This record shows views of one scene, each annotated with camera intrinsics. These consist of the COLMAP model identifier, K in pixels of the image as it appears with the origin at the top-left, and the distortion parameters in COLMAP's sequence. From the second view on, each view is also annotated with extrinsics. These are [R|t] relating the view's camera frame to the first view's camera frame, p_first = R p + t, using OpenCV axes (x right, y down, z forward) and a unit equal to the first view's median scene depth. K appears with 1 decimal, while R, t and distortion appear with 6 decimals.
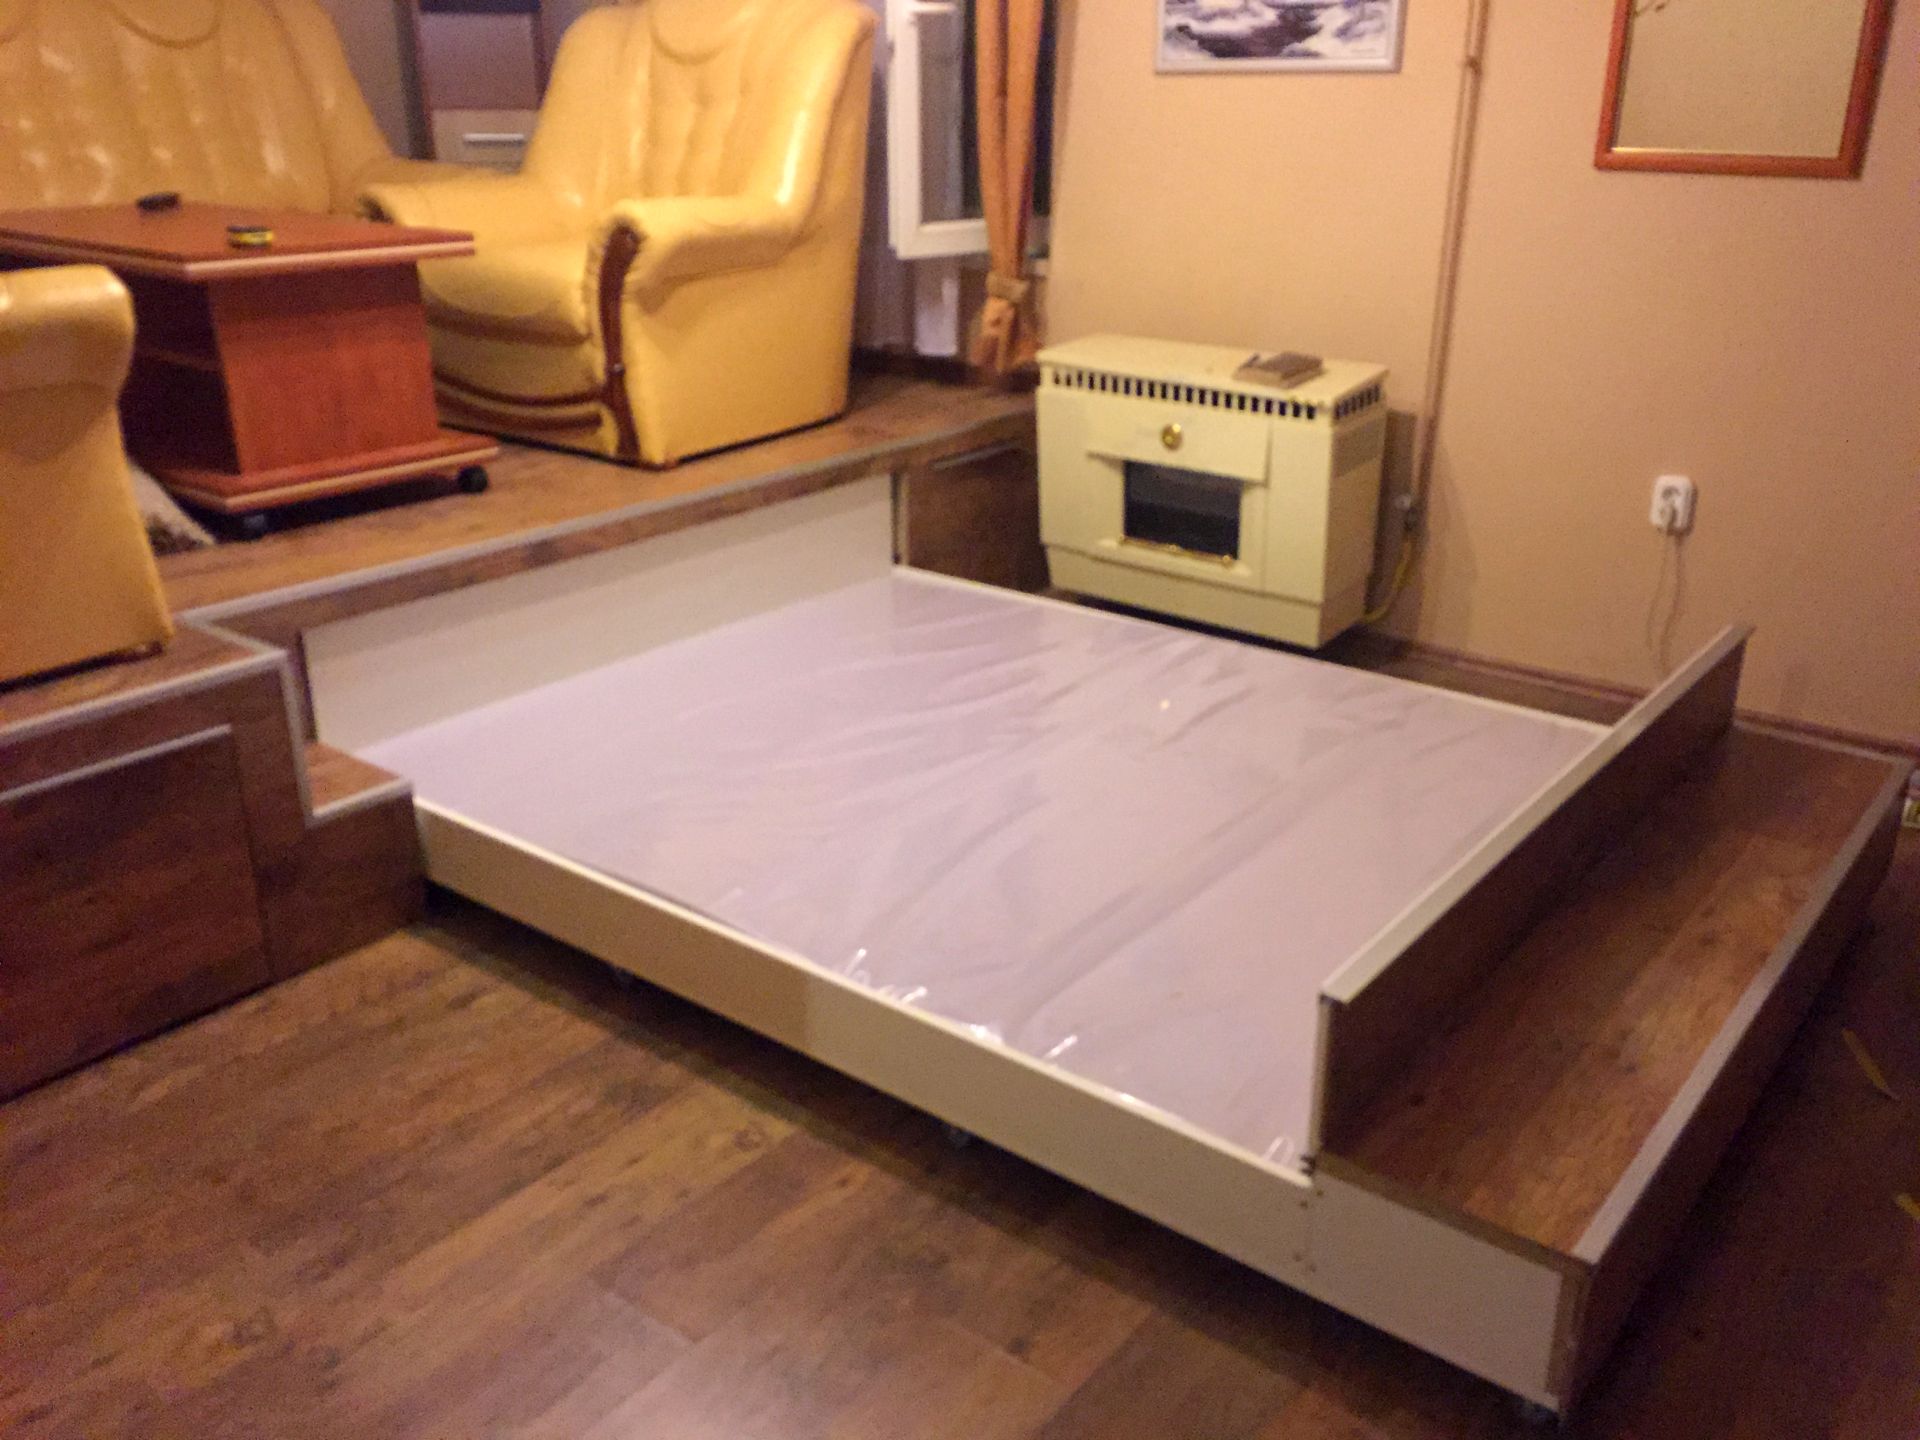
lens RADIAL K [[1659.6, 0, 956.5], [0, 1659.6, 709.8], [0, 0, 1]] dist [0.085144, -0.103057]
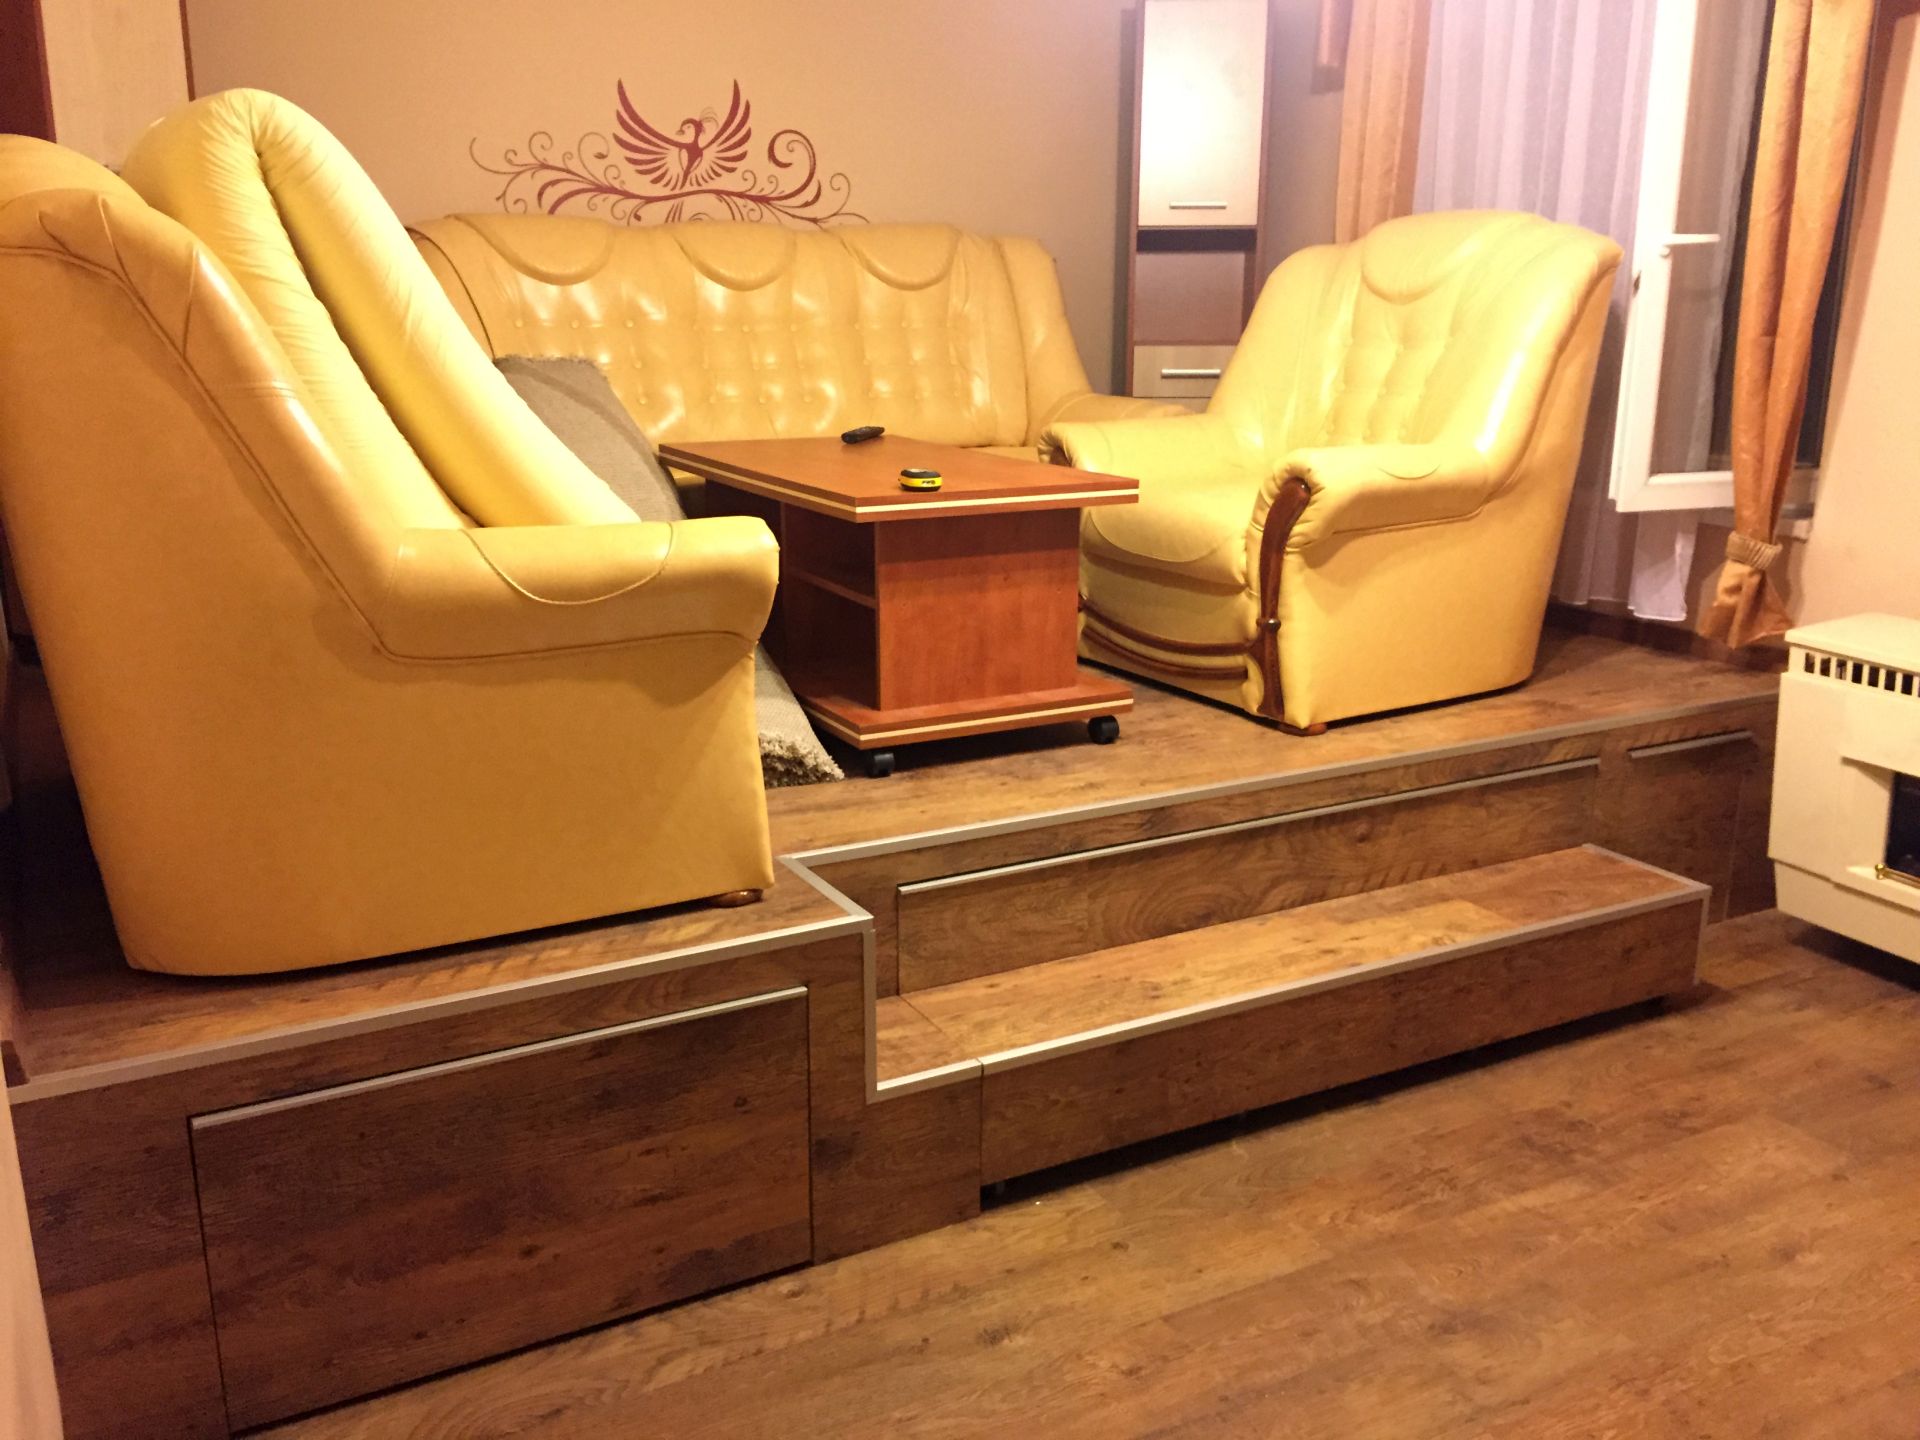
lens RADIAL K [[1659.6, 0, 950.8], [0, 1659.6, 717.8], [0, 0, 1]] dist [0.085144, -0.103057]
pose [[0.915600, 0.098842, -0.389752, -0.001004], [-0.141215, 0.986616, -0.081533, -0.050827], [0.376477, 0.129690, 0.917303, 0.092378]]
